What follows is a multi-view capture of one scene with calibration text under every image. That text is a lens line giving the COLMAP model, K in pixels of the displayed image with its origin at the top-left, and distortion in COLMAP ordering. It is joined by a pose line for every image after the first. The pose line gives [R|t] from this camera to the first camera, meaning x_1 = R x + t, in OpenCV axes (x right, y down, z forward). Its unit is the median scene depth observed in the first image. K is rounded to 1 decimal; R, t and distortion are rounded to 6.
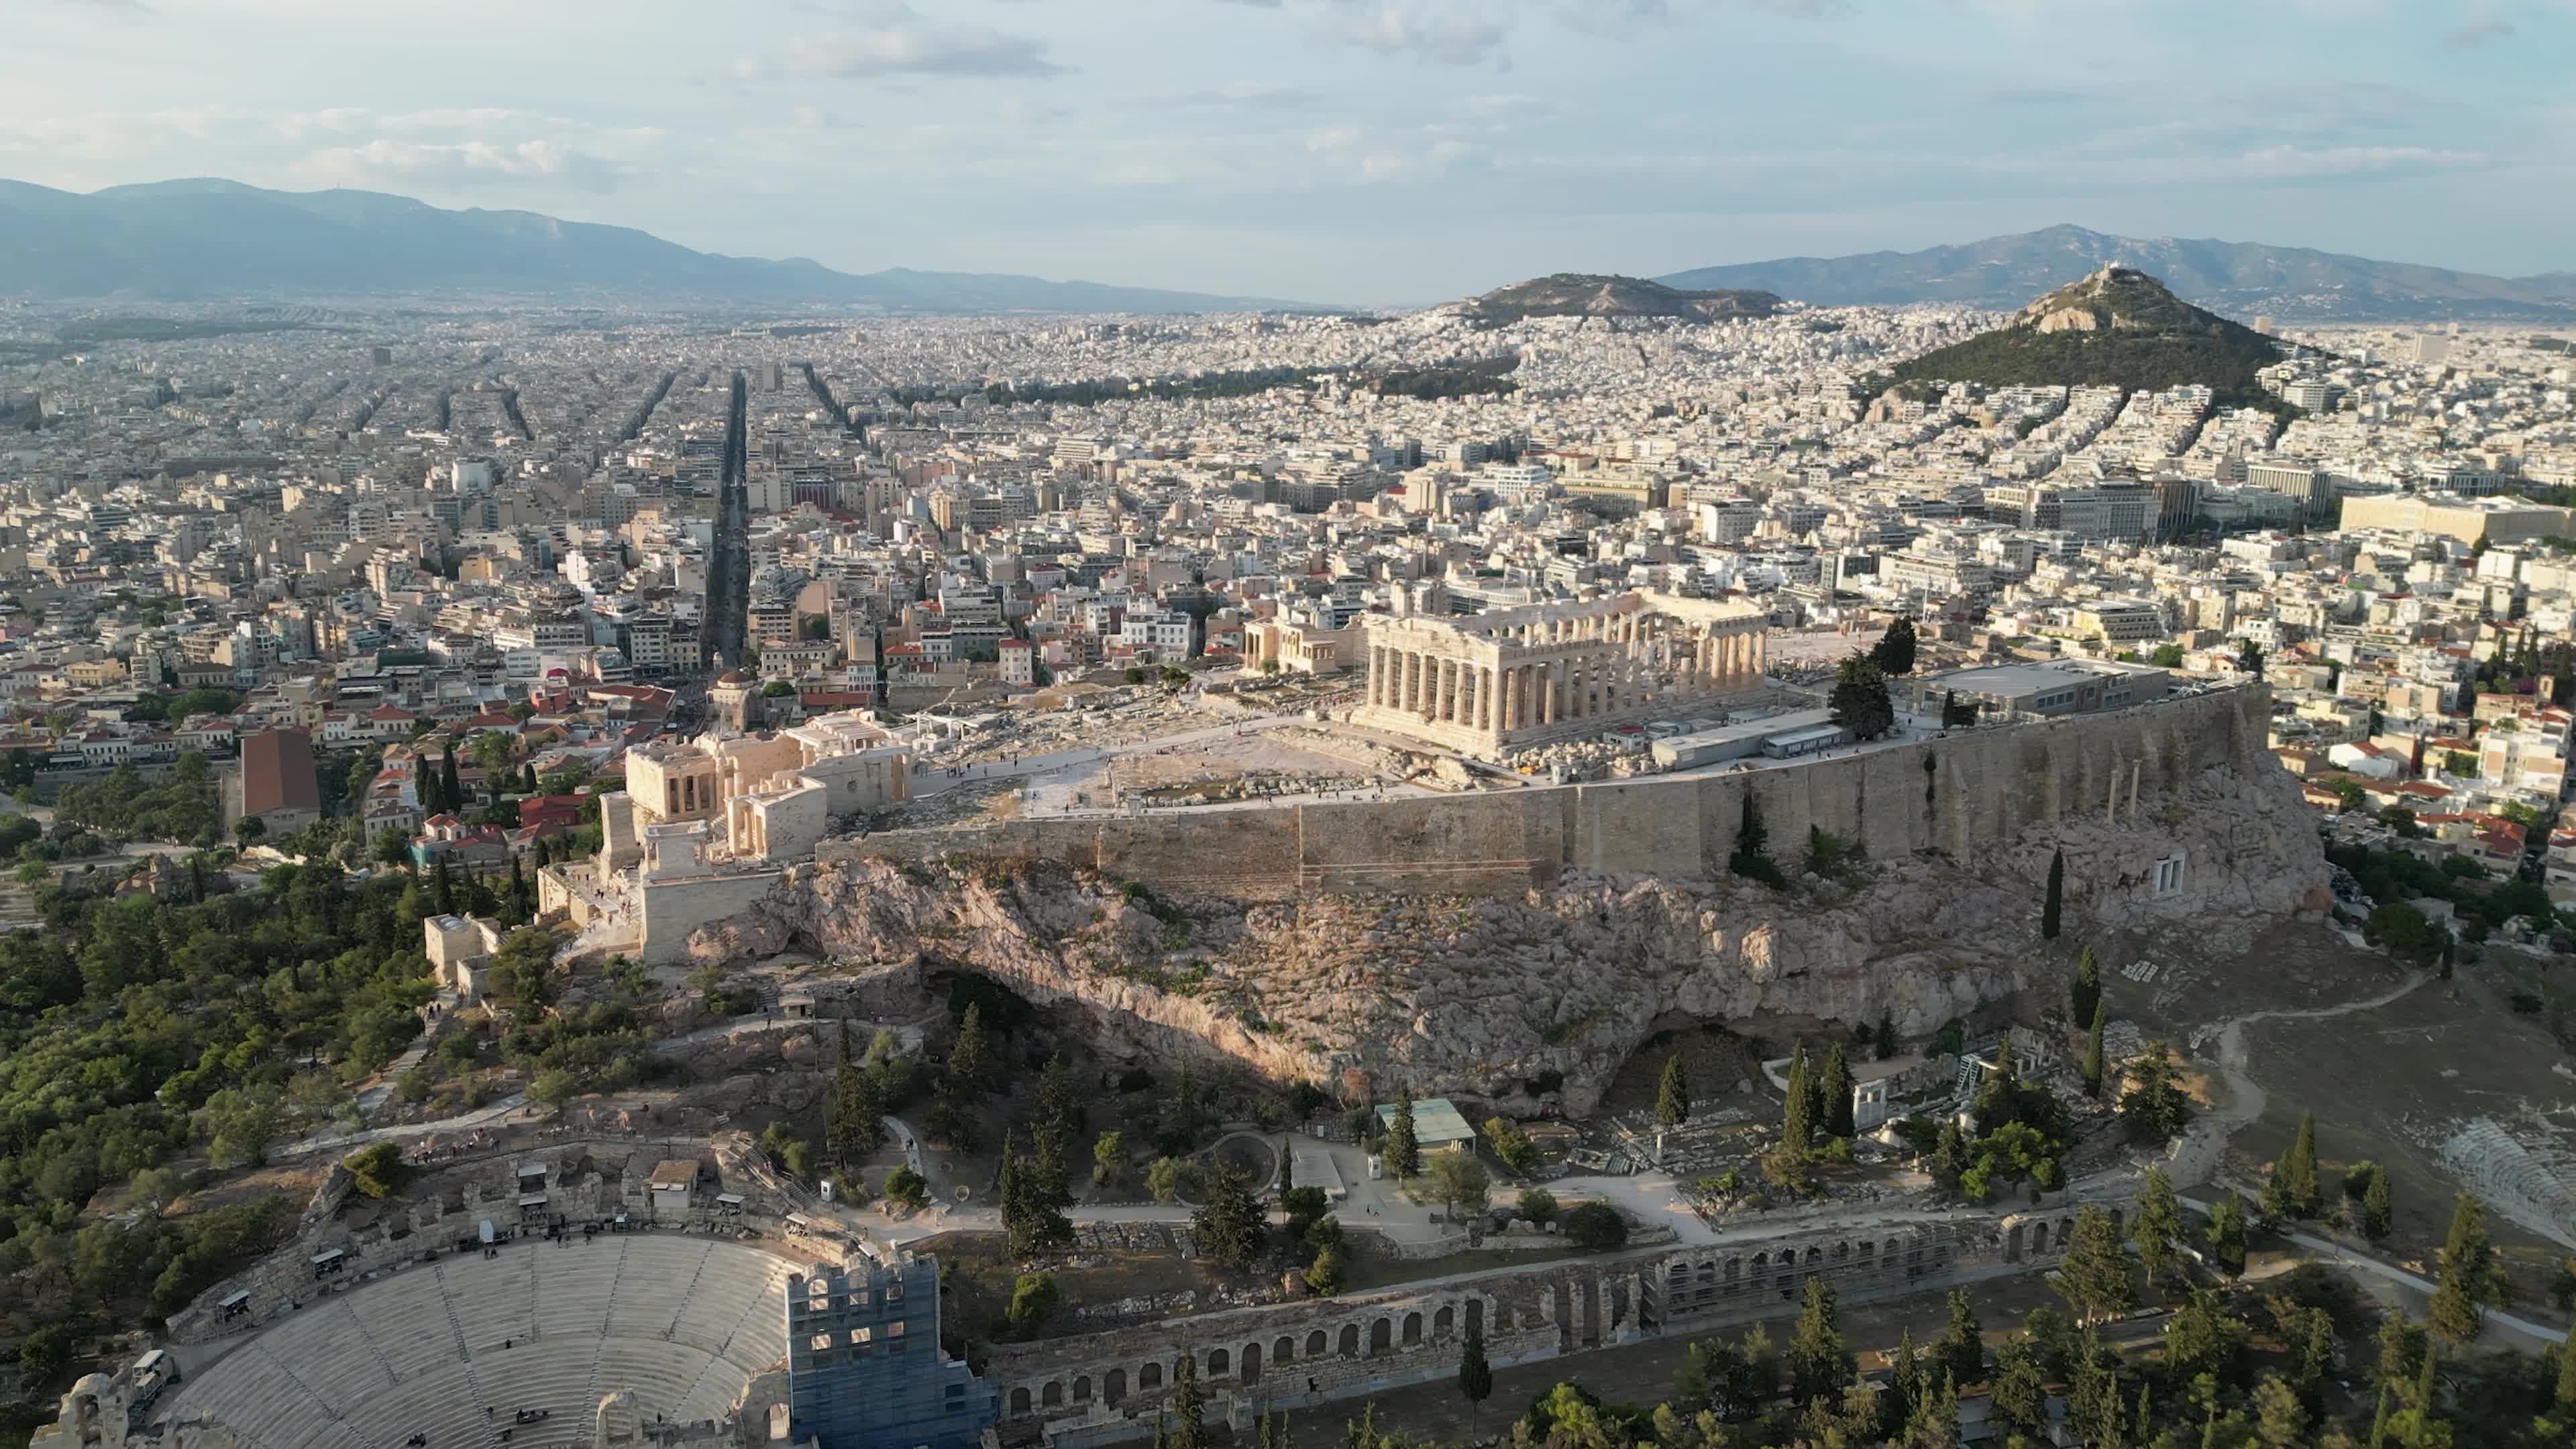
lens RADIAL K [[1895.6, 0, 1269.0], [0, 1895.6, 712.1], [0, 0, 1]] dist [0.084694, -0.072646]
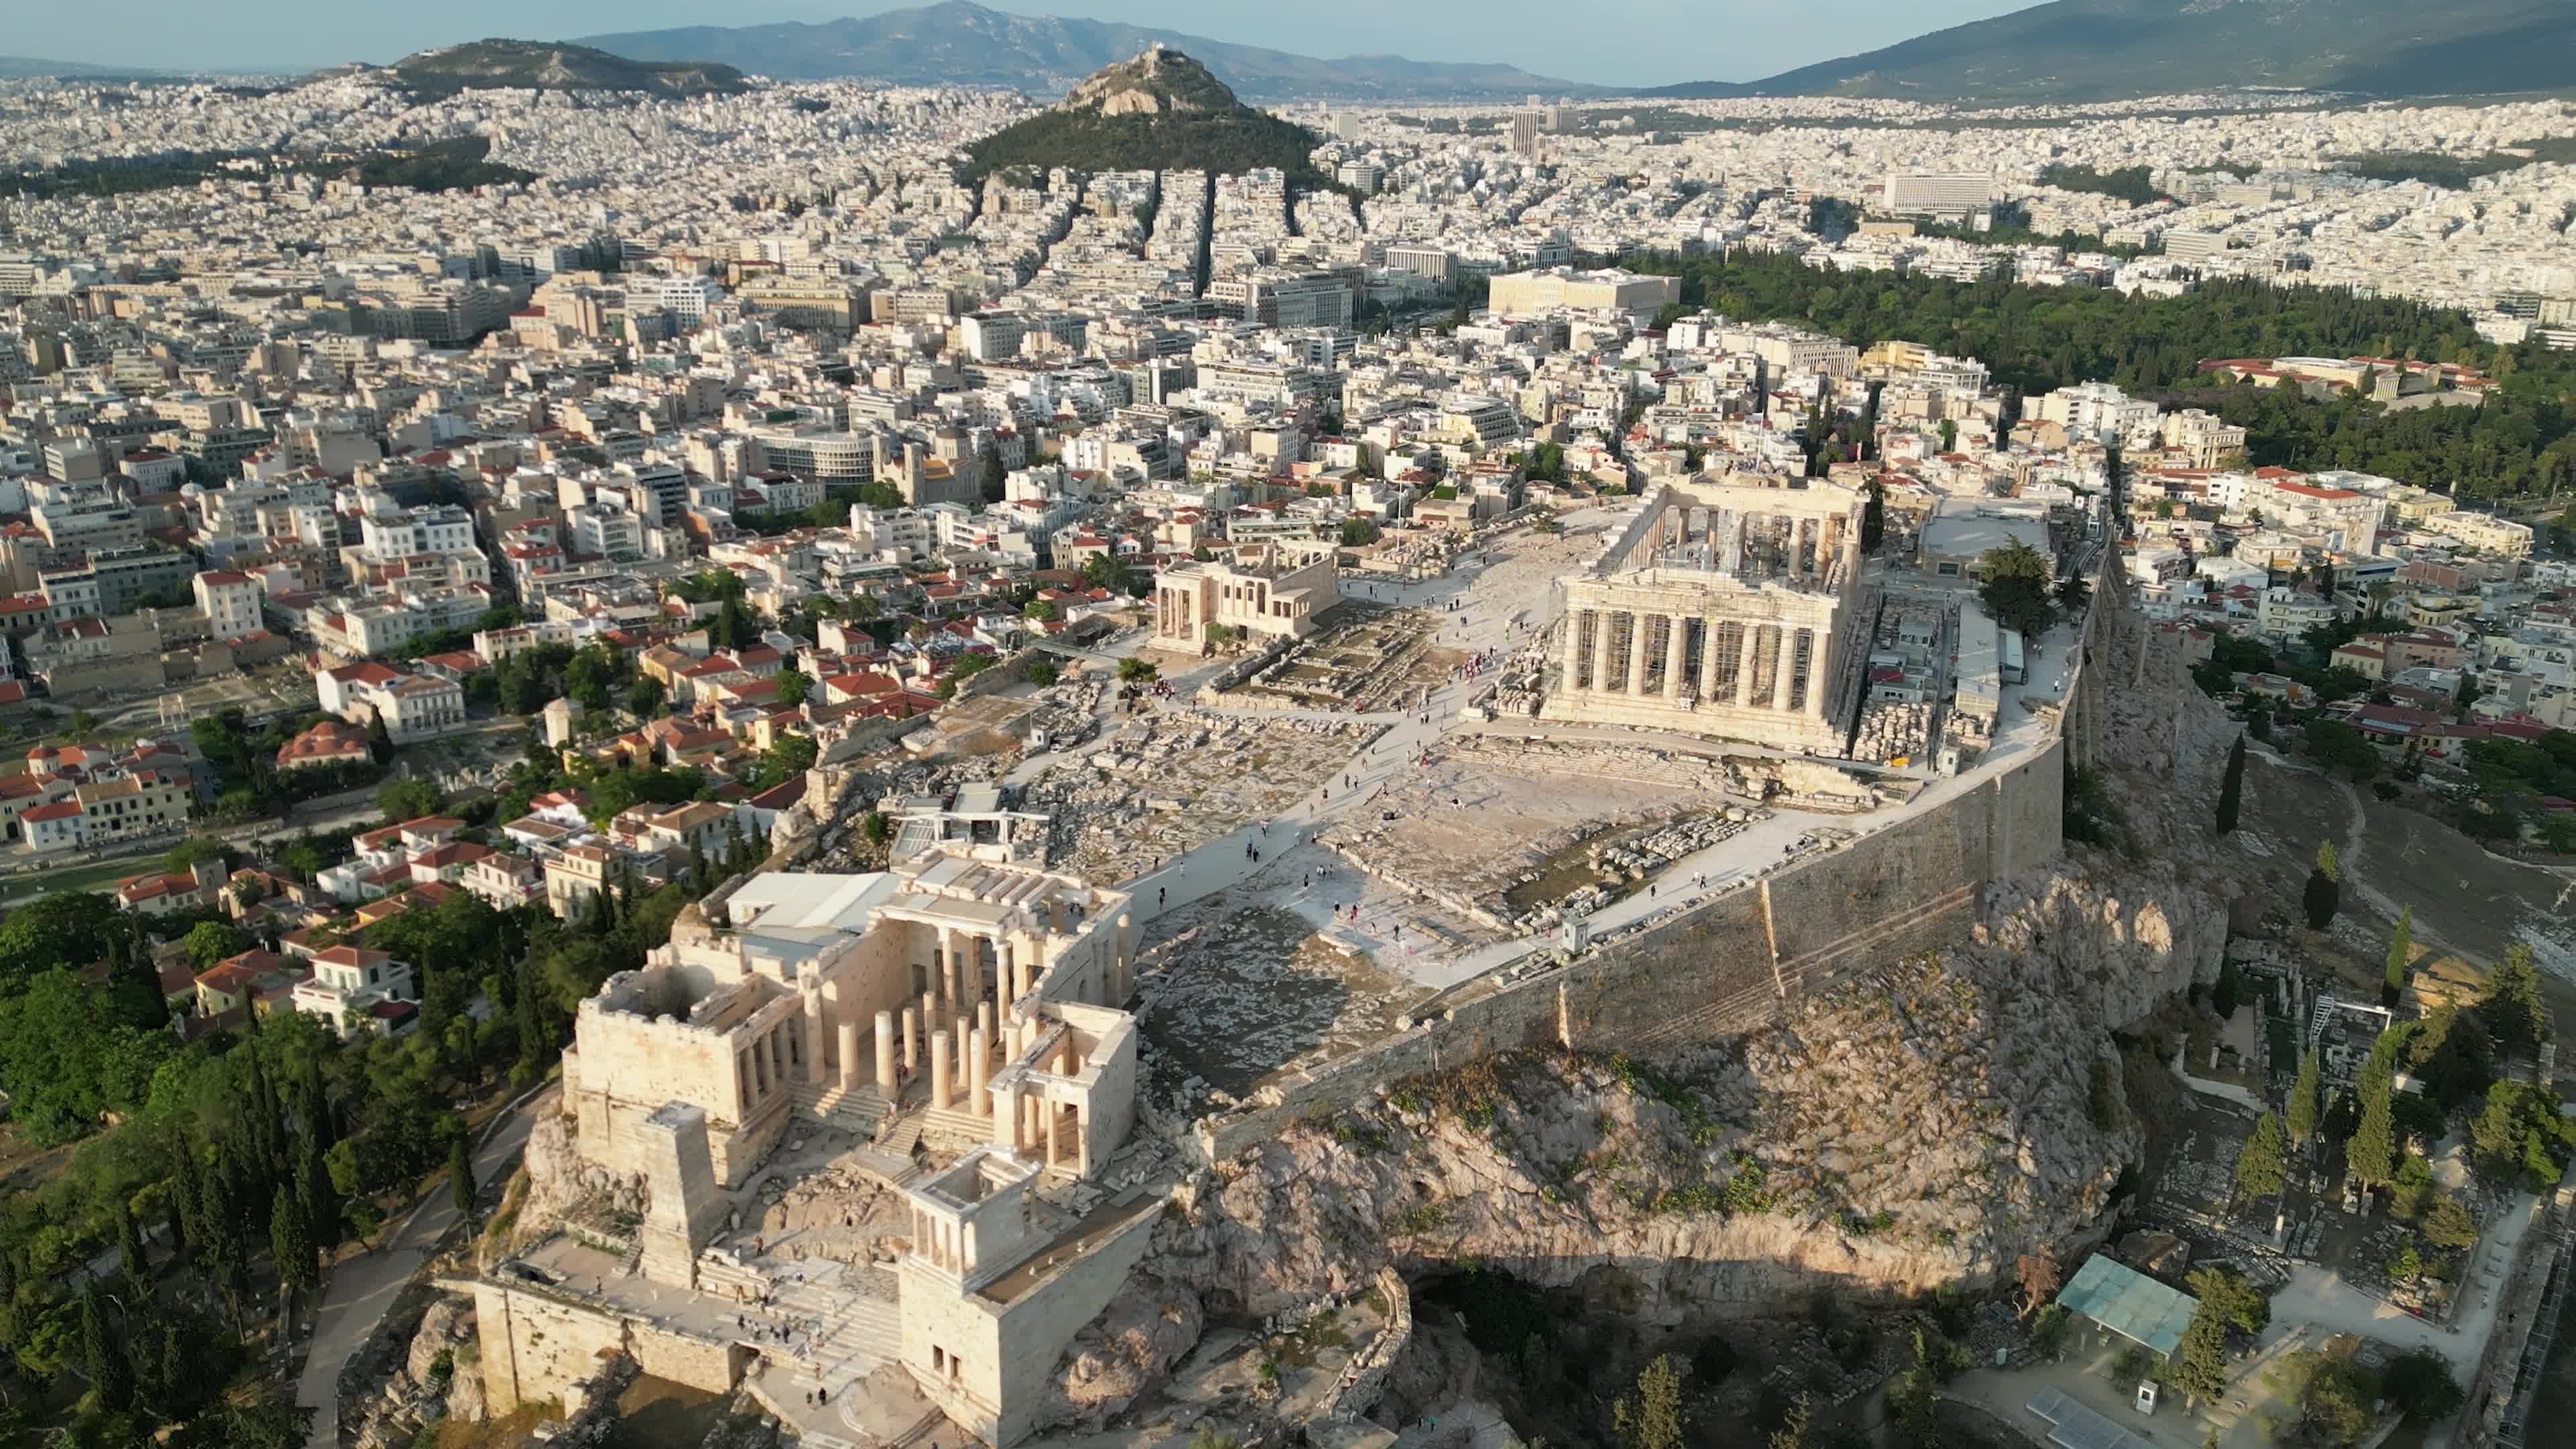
lens RADIAL K [[1895.6, 0, 1280.0], [0, 1895.6, 736.2], [0, 0, 1]] dist [0.084694, -0.072646]
pose [[0.857202, -0.167659, 0.486924, -0.406147], [0.107882, 0.983003, 0.148549, -0.108656], [-0.503553, -0.074806, 0.860720, 0.443320]]
